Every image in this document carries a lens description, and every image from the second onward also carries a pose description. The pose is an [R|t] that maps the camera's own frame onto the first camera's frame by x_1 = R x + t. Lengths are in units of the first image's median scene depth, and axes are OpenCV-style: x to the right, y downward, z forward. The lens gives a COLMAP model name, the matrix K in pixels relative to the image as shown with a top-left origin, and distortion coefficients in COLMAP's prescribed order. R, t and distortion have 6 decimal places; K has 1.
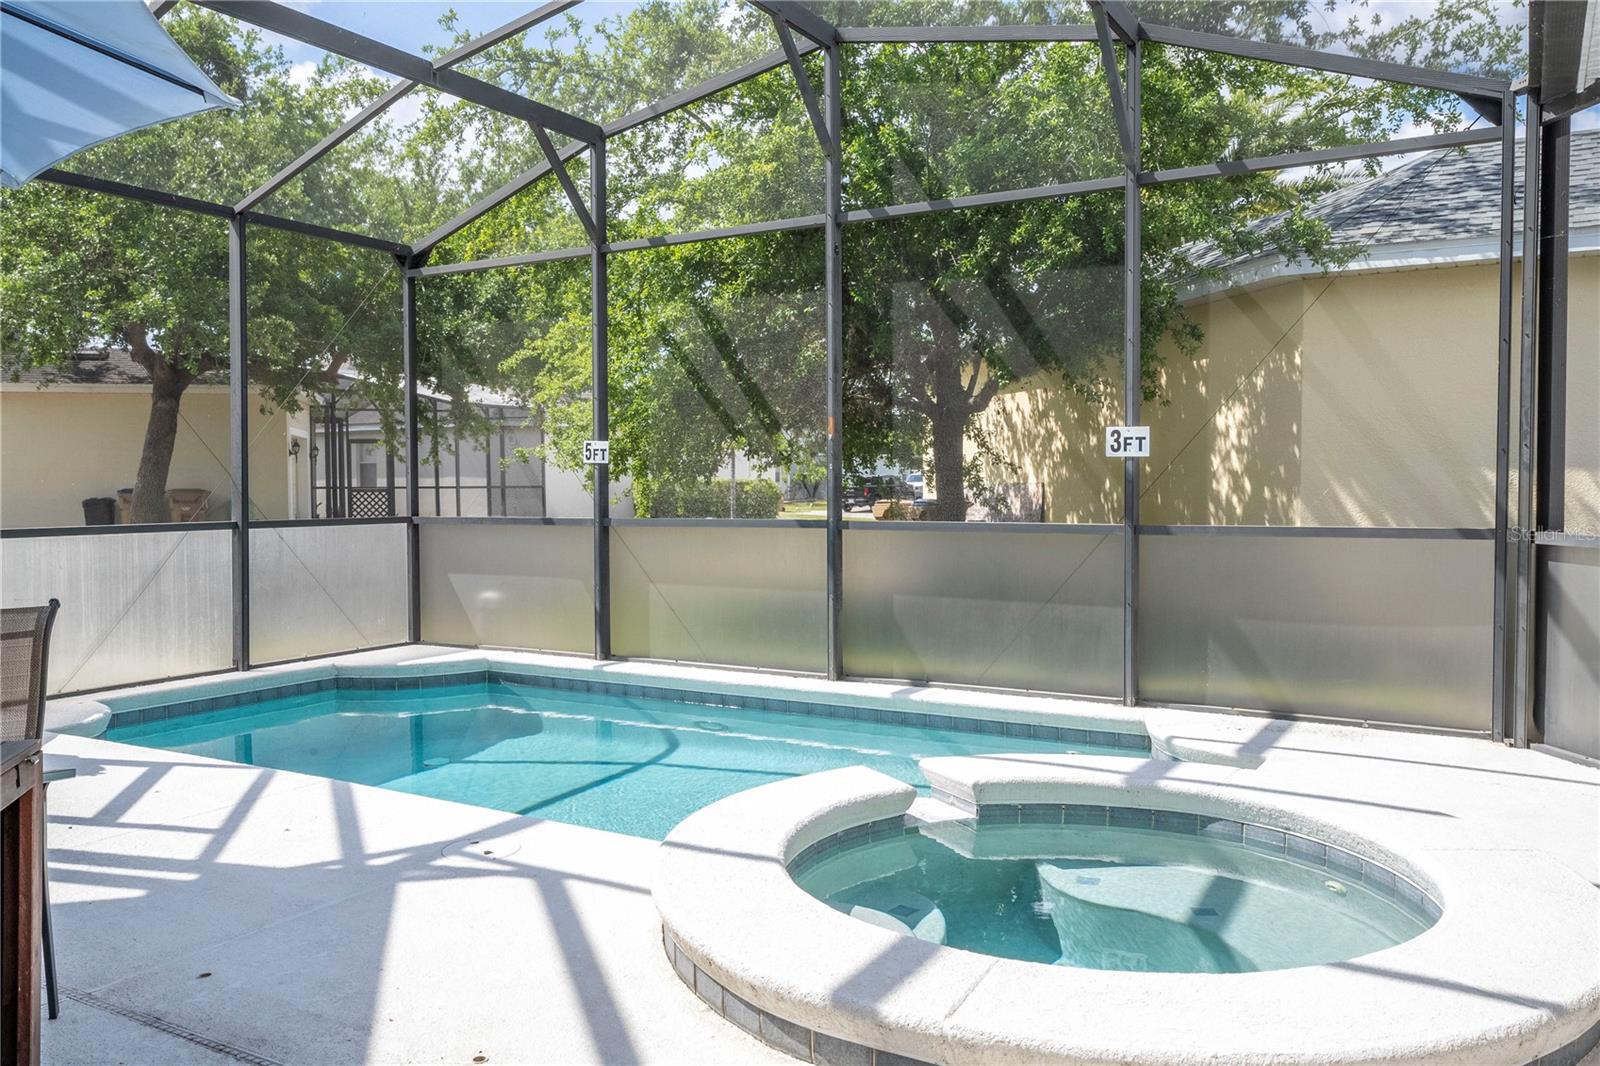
lens RADIAL K [[1238.0, 0, 796.9], [0, 1238.0, 528.6], [0, 0, 1]] dist [0.013617, -0.007824]
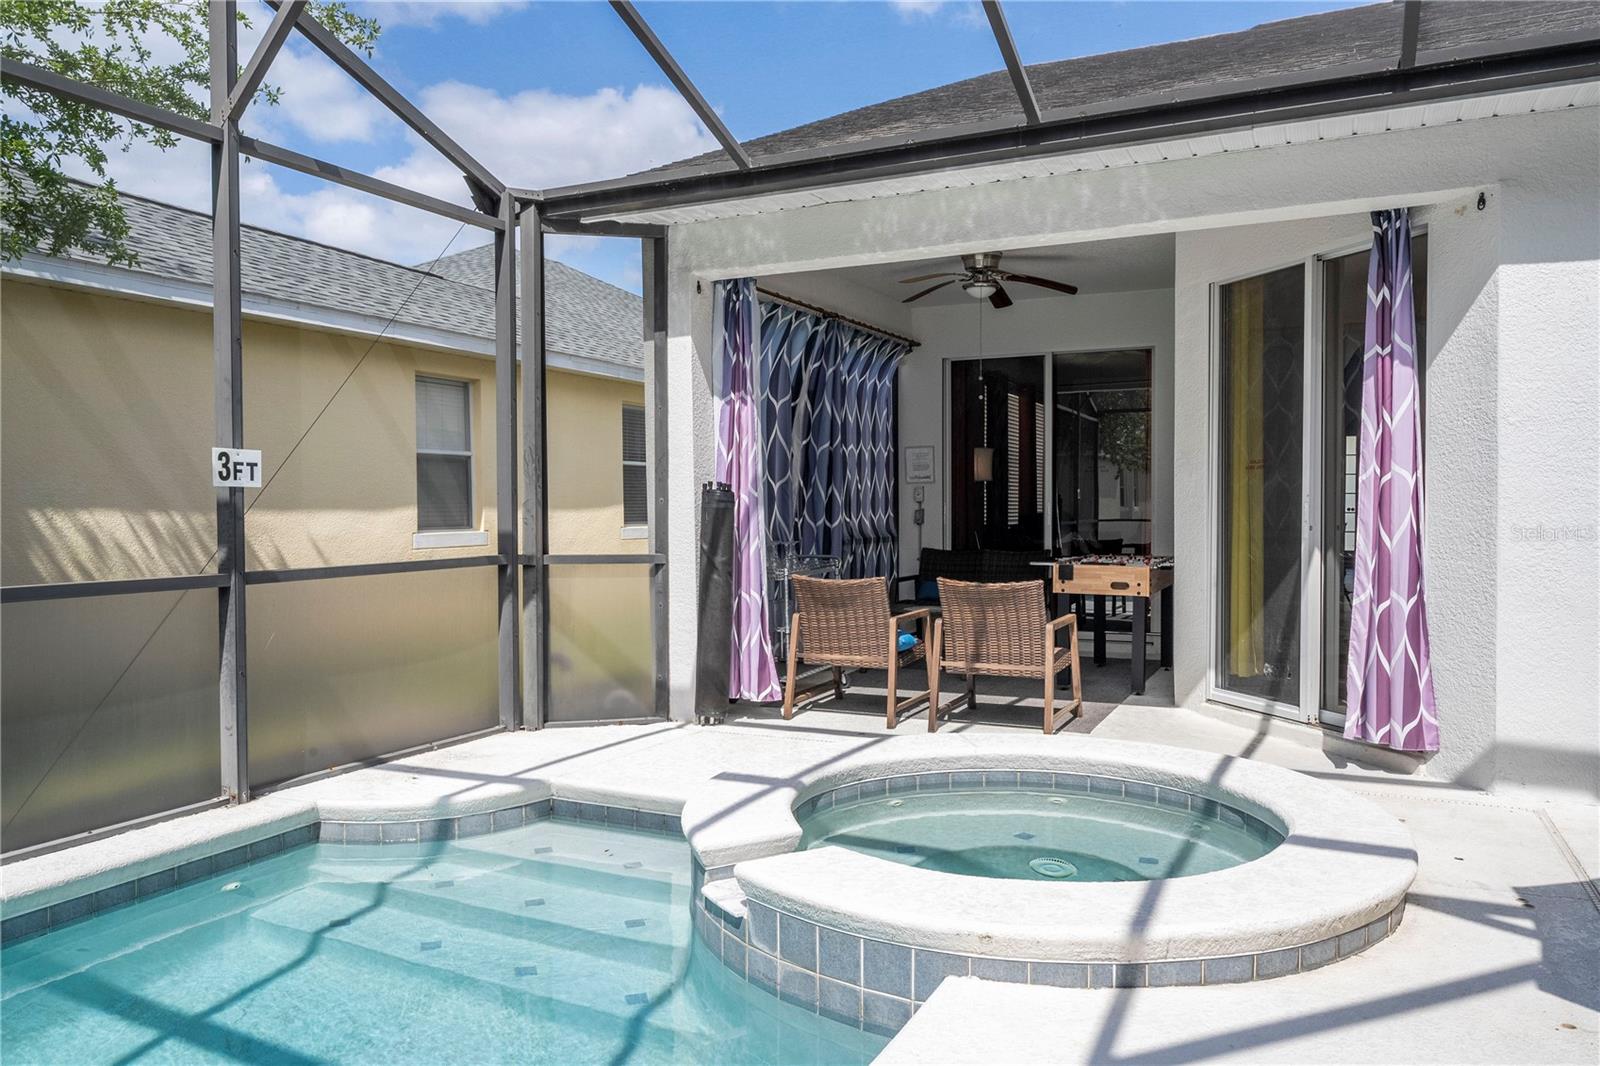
lens RADIAL K [[1157.0, 0, 800.0], [0, 1157.0, 533.0], [0, 0, 1]] dist [-0.003302, -0.002520]
pose [[-0.071148, -0.020100, 0.997263, -0.460316], [0.044543, 0.998736, 0.023308, -0.027508], [-0.996471, 0.046080, -0.070162, 0.643506]]
